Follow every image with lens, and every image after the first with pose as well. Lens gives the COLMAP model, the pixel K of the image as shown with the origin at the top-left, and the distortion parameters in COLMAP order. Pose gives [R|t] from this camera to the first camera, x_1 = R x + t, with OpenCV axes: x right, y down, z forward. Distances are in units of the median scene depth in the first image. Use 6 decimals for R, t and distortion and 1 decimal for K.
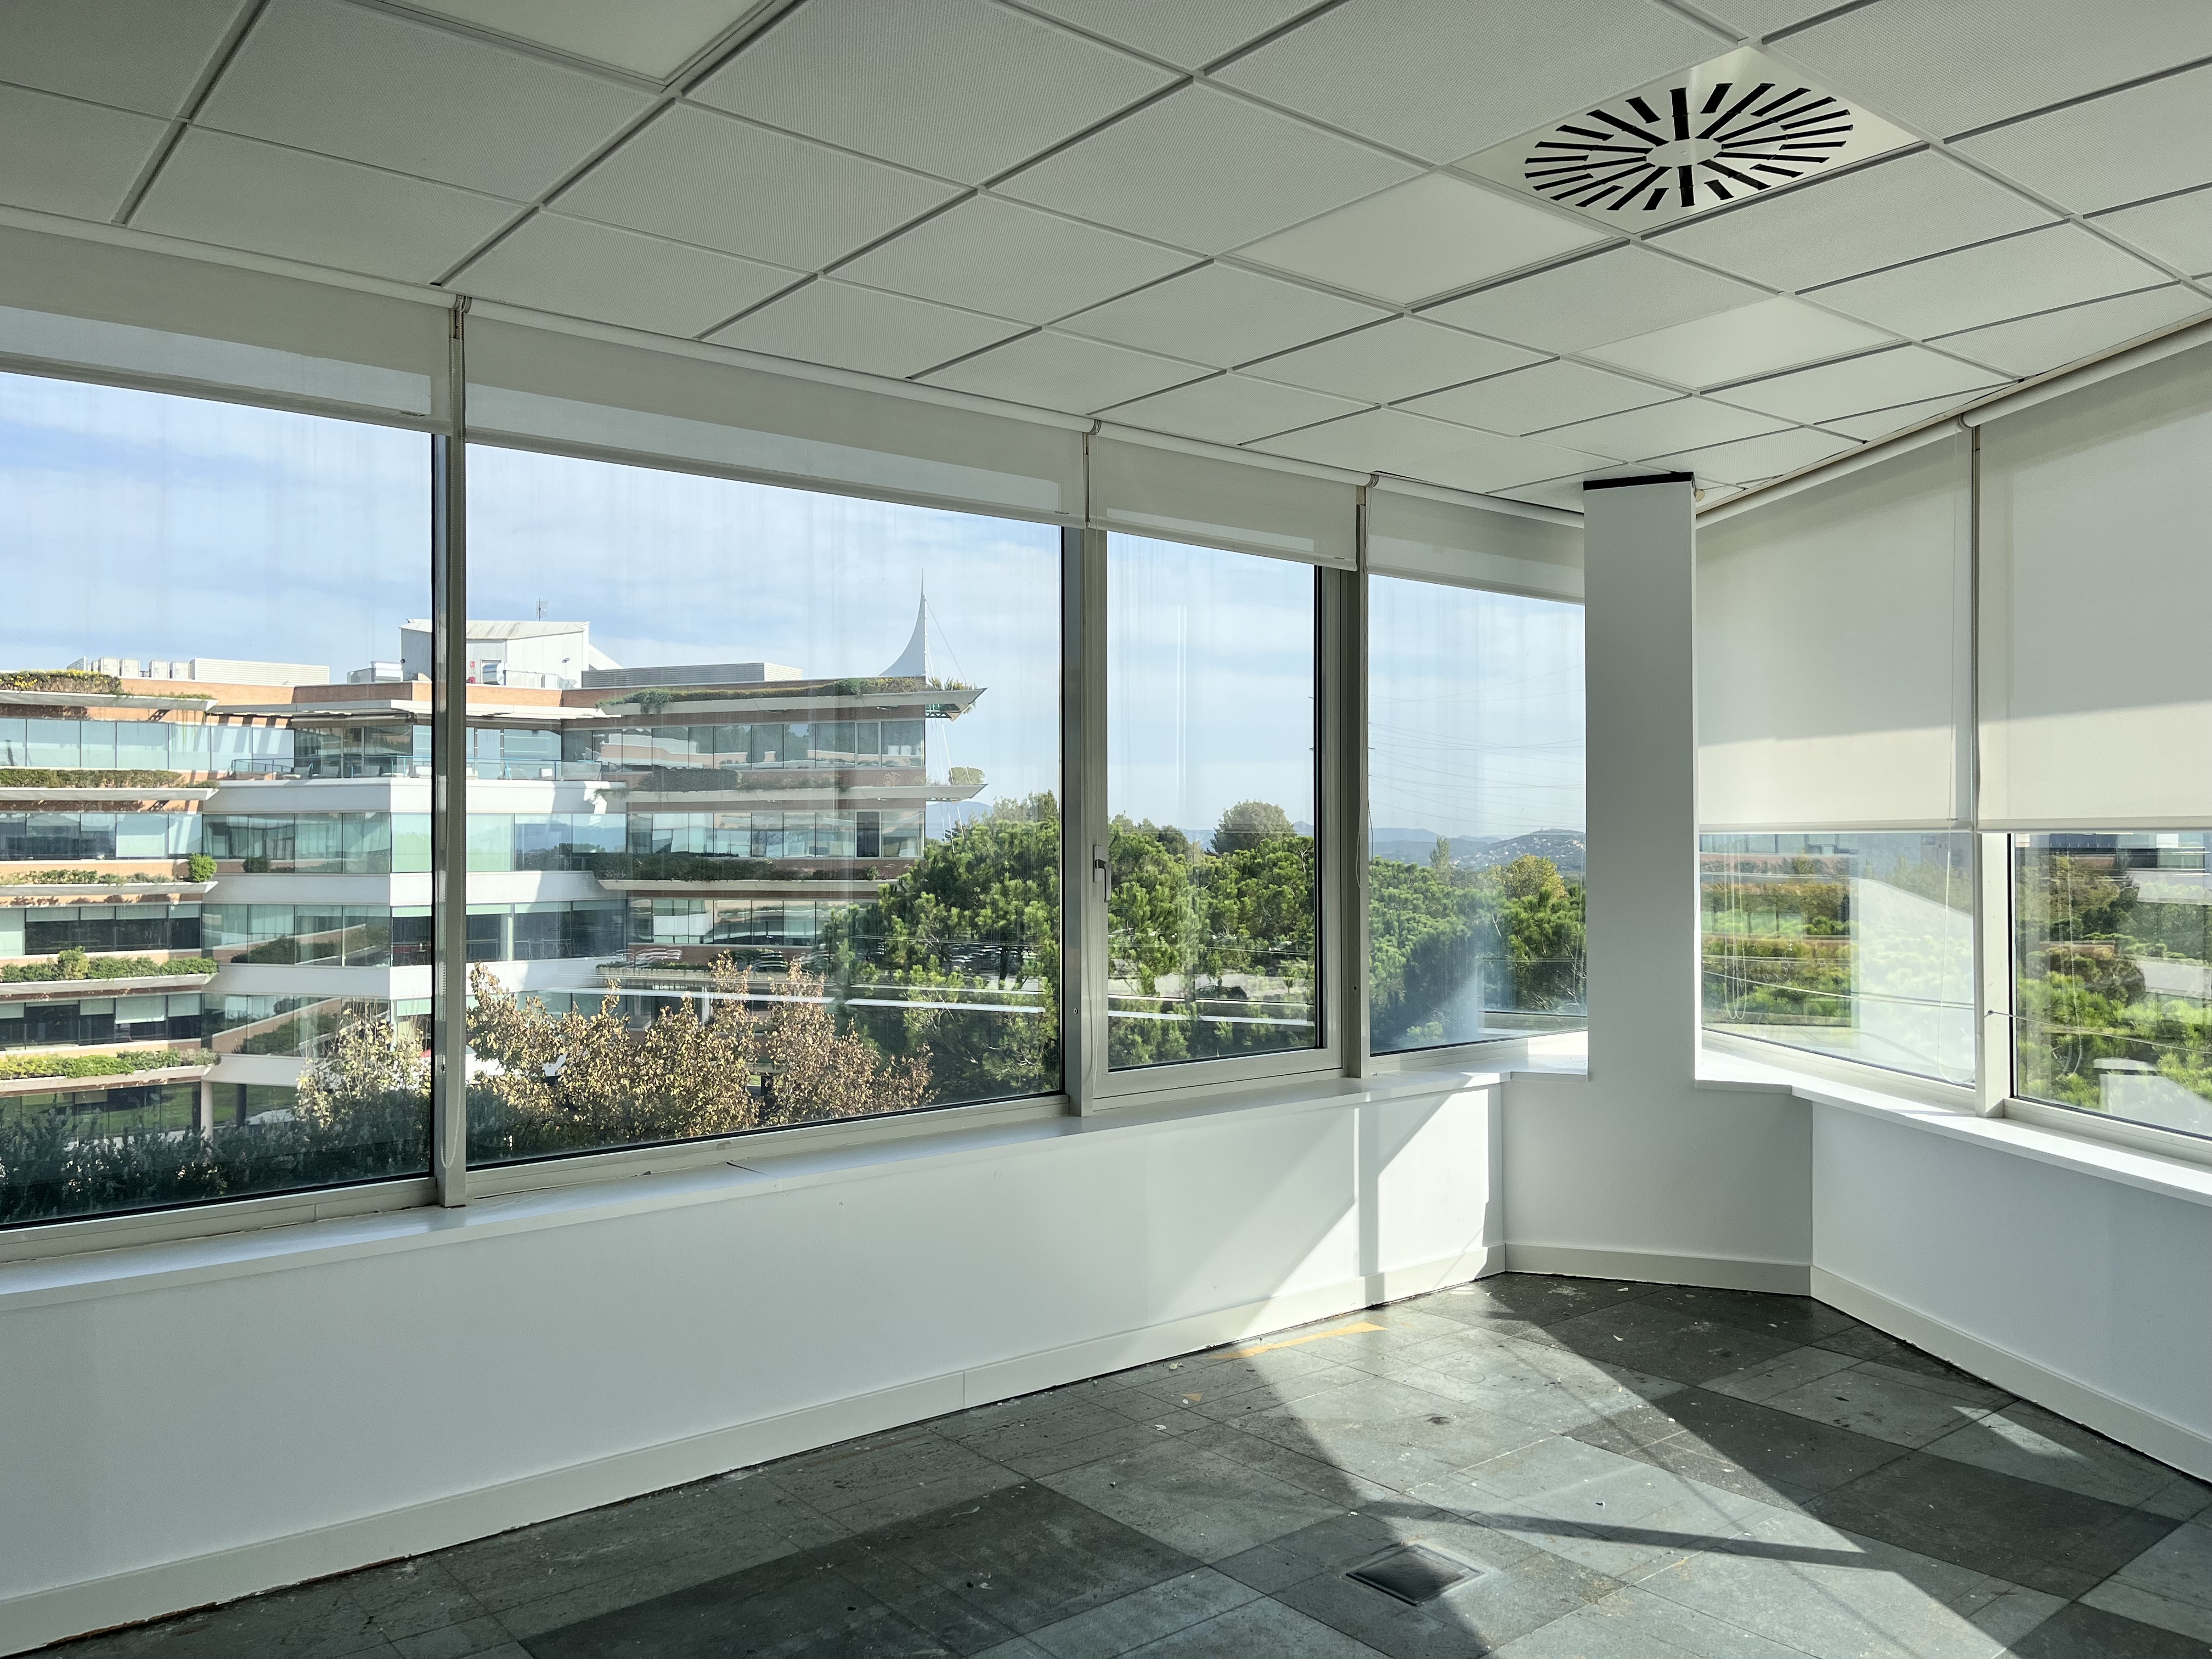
lens RADIAL K [[1676.3, 0, 1114.9], [0, 1676.3, 820.7], [0, 0, 1]] dist [0.072418, -0.090735]
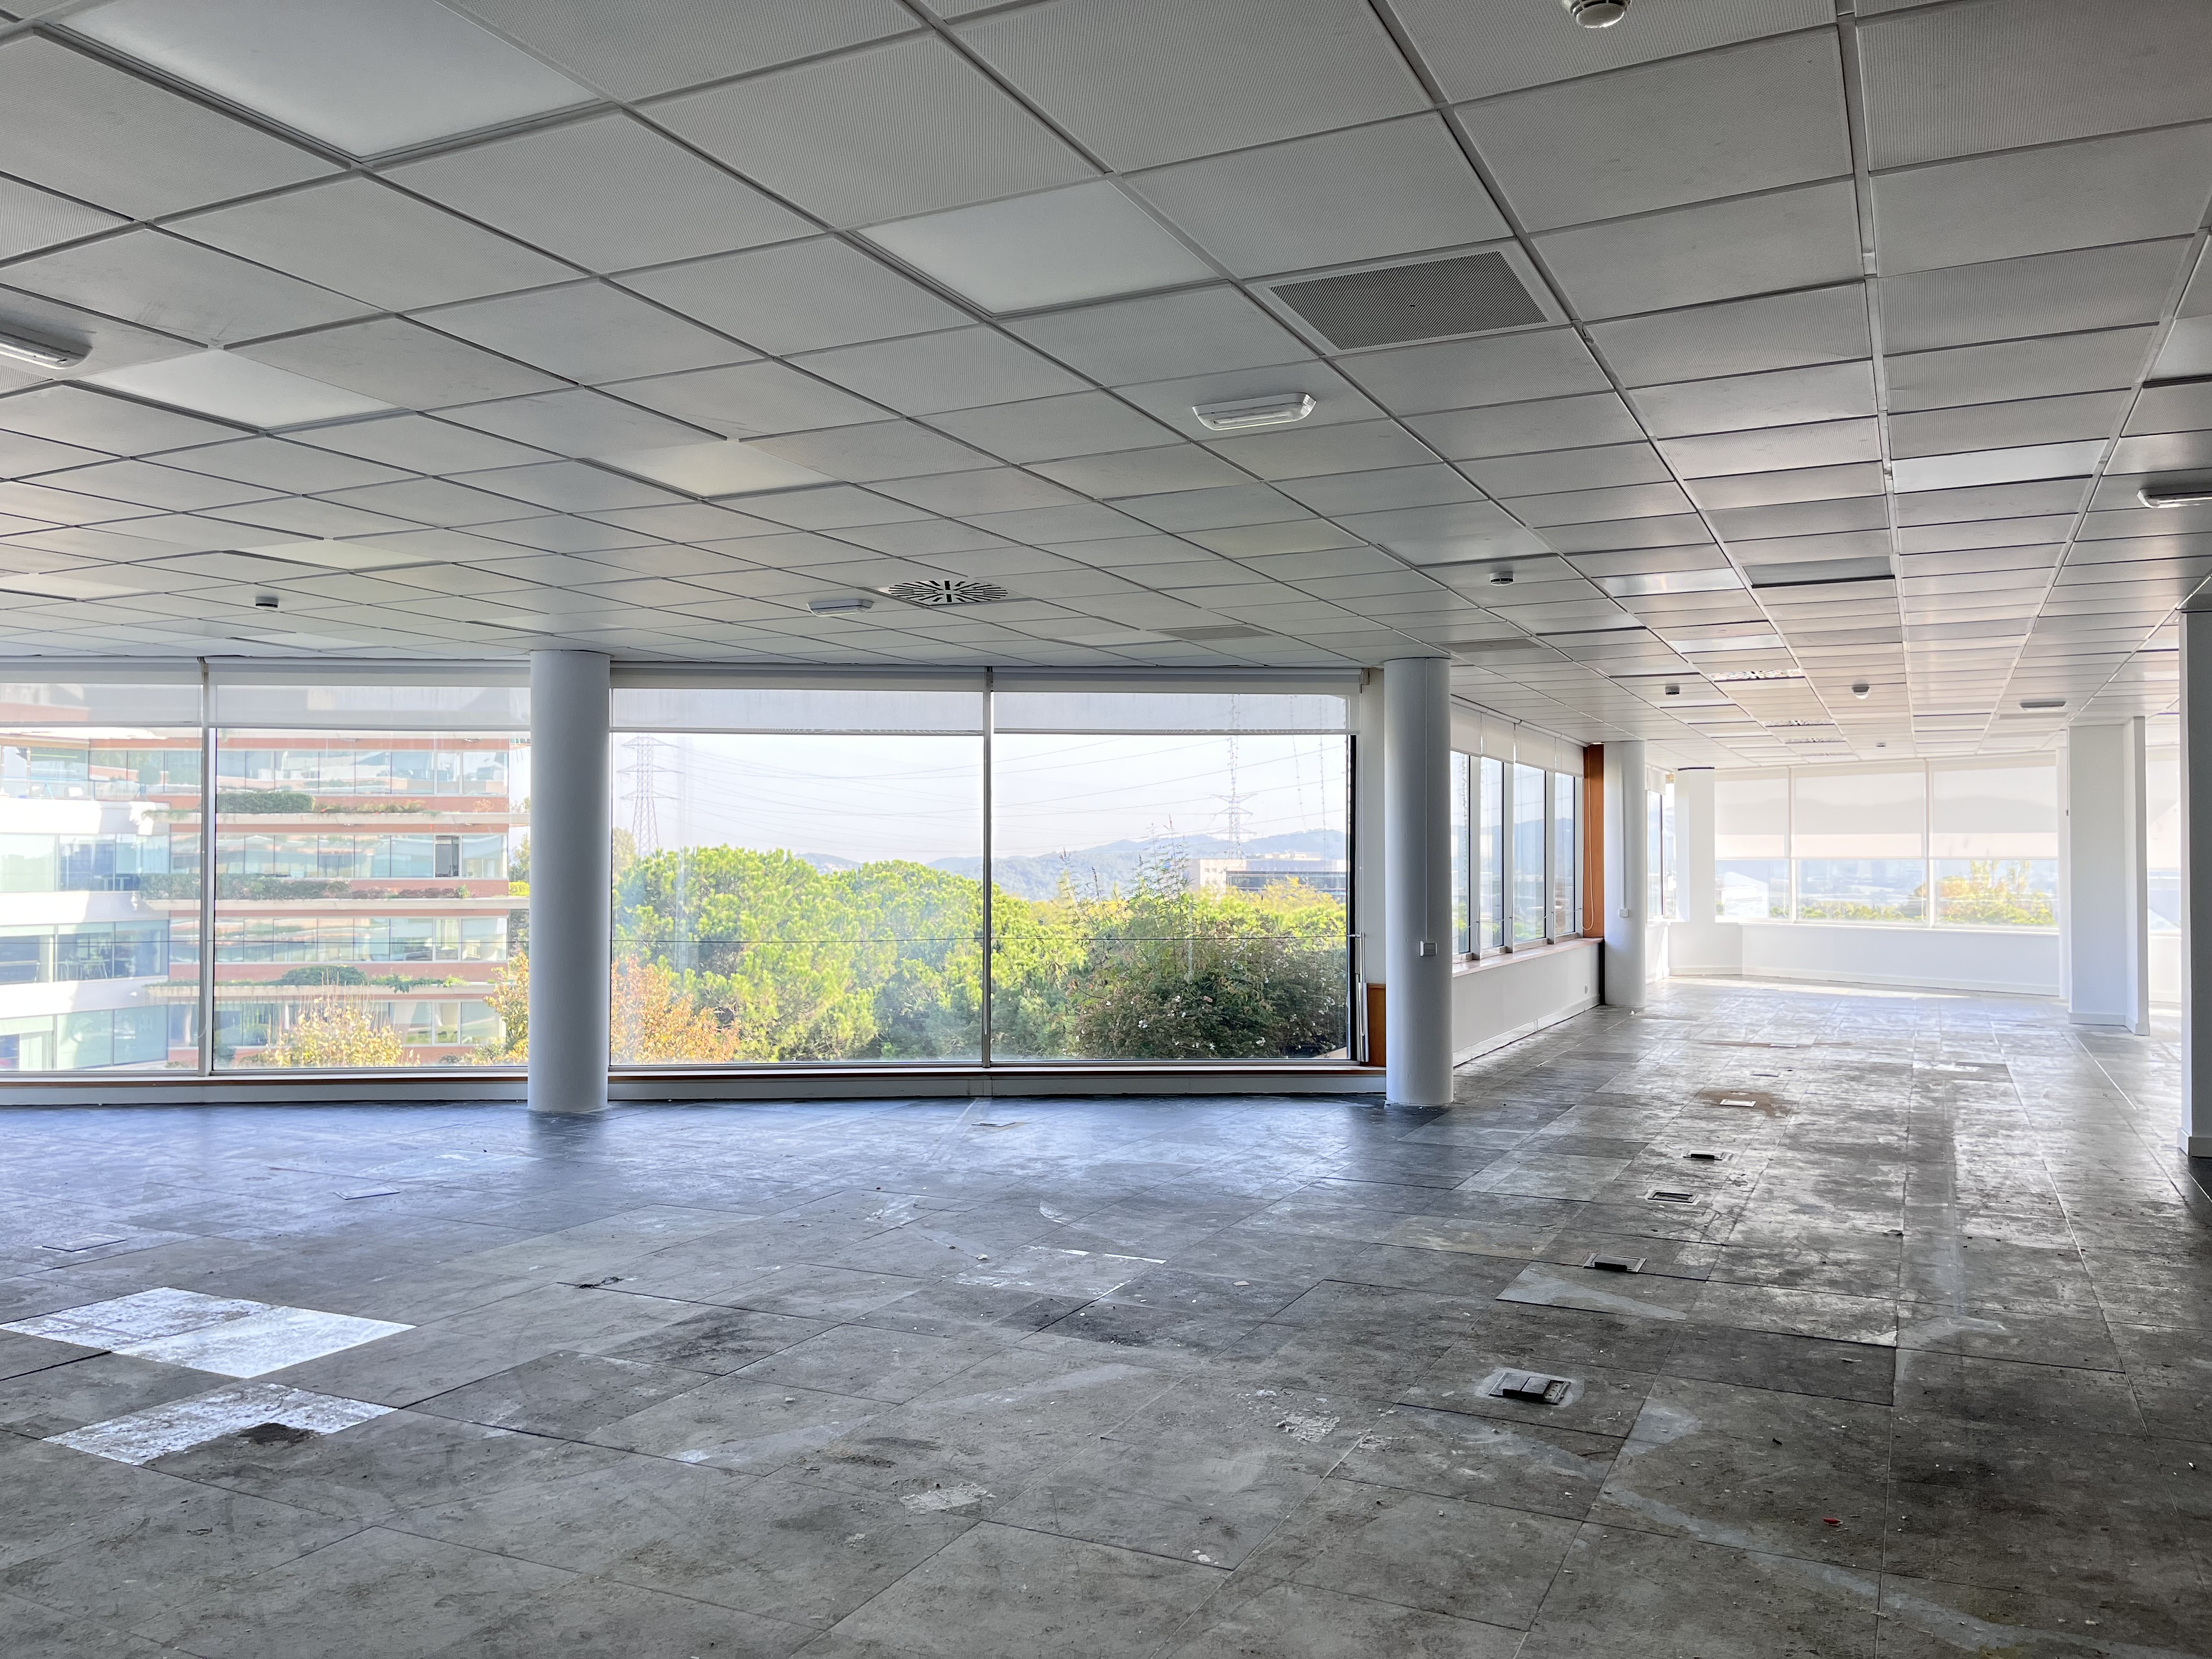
lens RADIAL K [[1676.3, 0, 1102.8], [0, 1676.3, 830.1], [0, 0, 1]] dist [0.072418, -0.090735]
pose [[0.910031, 0.011395, 0.414385, -0.373652], [-0.007795, 0.999916, -0.010378, -0.001275], [-0.414468, 0.006215, 0.910043, -0.287010]]
